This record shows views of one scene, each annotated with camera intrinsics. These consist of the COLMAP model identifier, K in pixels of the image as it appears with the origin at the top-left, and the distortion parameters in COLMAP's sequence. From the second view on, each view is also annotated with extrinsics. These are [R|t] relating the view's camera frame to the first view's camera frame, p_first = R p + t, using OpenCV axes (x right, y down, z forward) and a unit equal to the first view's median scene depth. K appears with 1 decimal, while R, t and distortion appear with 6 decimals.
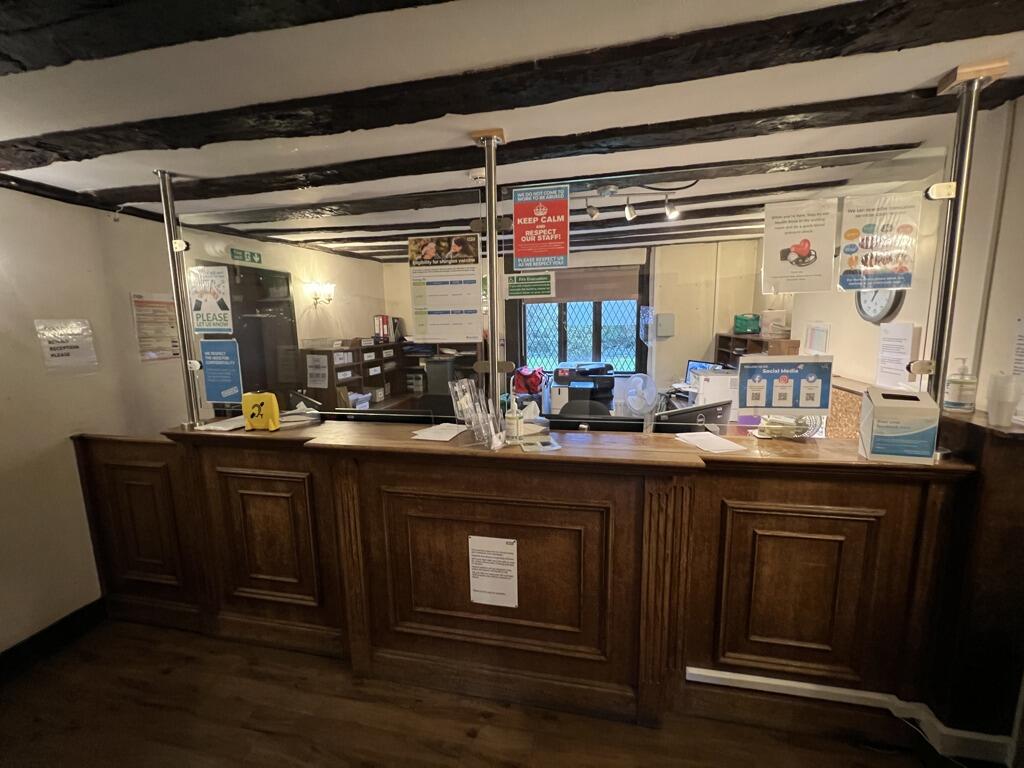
lens RADIAL K [[410.4, 0, 510.1], [0, 410.4, 382.1], [0, 0, 1]] dist [-0.000612, -0.000224]
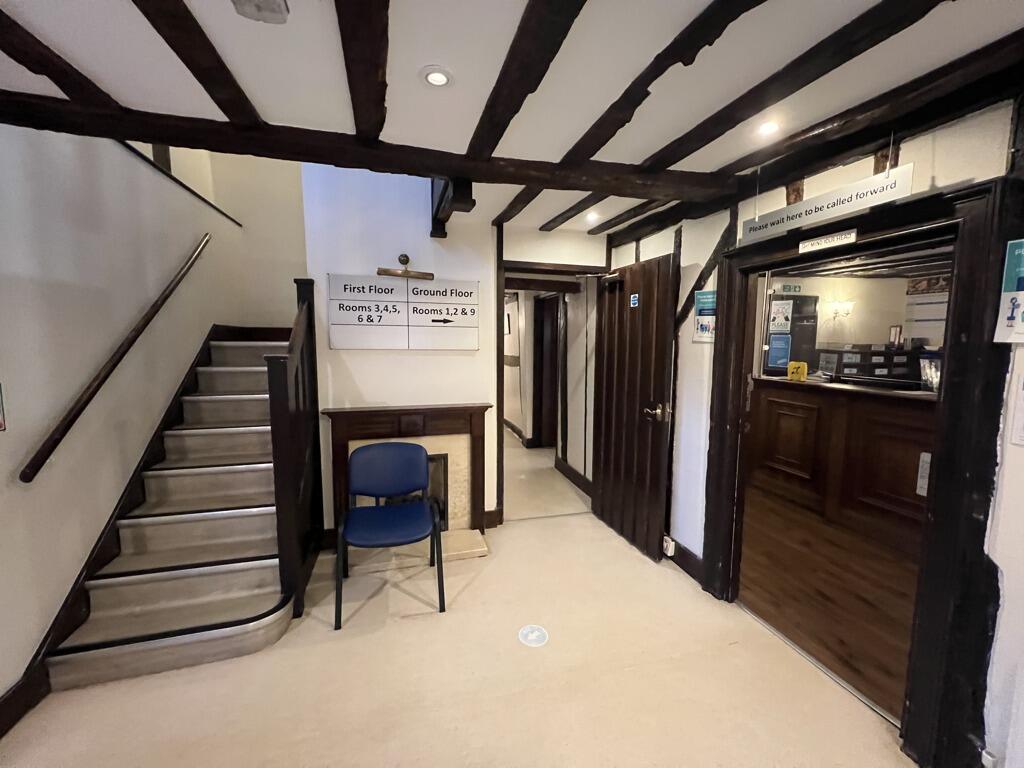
lens RADIAL K [[410.4, 0, 510.1], [0, 410.4, 382.1], [0, 0, 1]] dist [-0.000612, -0.000224]
pose [[0.466345, 0.115658, -0.877009, 0.299229], [-0.145169, 0.987981, 0.053100, 0.132093], [0.872610, 0.102552, 0.477530, -0.702269]]
